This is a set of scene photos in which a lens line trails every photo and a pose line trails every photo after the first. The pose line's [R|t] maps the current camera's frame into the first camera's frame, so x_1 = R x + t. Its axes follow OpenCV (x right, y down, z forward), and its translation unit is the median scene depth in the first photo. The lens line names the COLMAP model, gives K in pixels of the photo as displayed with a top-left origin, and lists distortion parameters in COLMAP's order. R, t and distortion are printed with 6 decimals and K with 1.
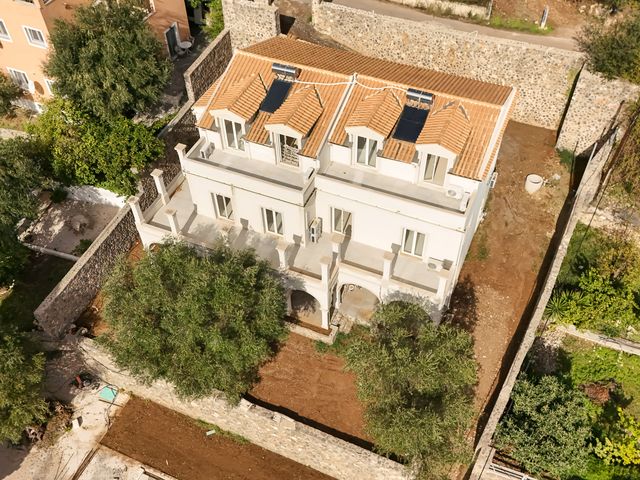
lens RADIAL K [[634.5, 0, 320.3], [0, 634.5, 239.9], [0, 0, 1]] dist [0.017939, -0.000171]
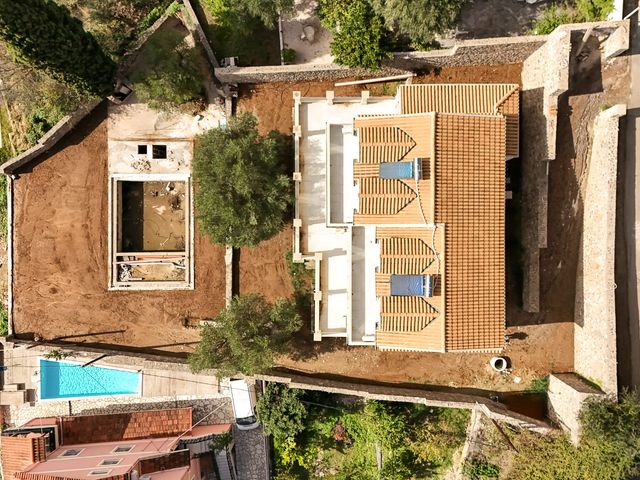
lens RADIAL K [[634.5, 0, 320.3], [0, 634.5, 239.9], [0, 0, 1]] dist [0.017939, -0.000171]
pose [[0.397190, 0.917633, 0.013786, -0.022488], [-0.660526, 0.275410, 0.698466, -0.875055], [0.637139, -0.286529, 0.715511, 0.023645]]
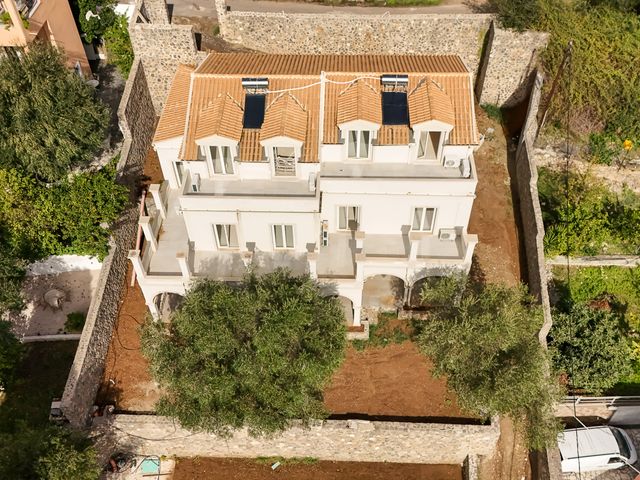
lens RADIAL K [[634.5, 0, 320.3], [0, 634.5, 239.9], [0, 0, 1]] dist [0.017939, -0.000171]
pose [[0.931644, -0.267245, 0.246210, -0.252341], [0.267663, 0.962967, 0.032415, -0.038394], [-0.245755, 0.035702, 0.968674, 0.038650]]
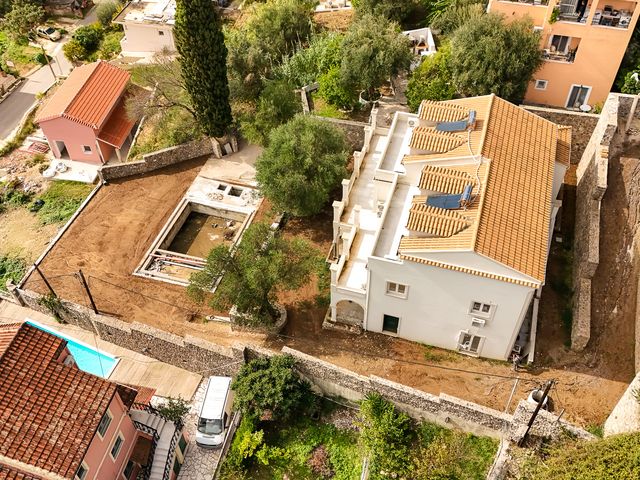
lens RADIAL K [[634.5, 0, 320.3], [0, 634.5, 239.9], [0, 0, 1]] dist [0.017939, -0.000171]
pose [[0.112016, 0.737341, -0.666169, 0.879129], [-0.718458, 0.523225, 0.458316, -0.476857], [0.686491, 0.427275, 0.588358, 0.151751]]
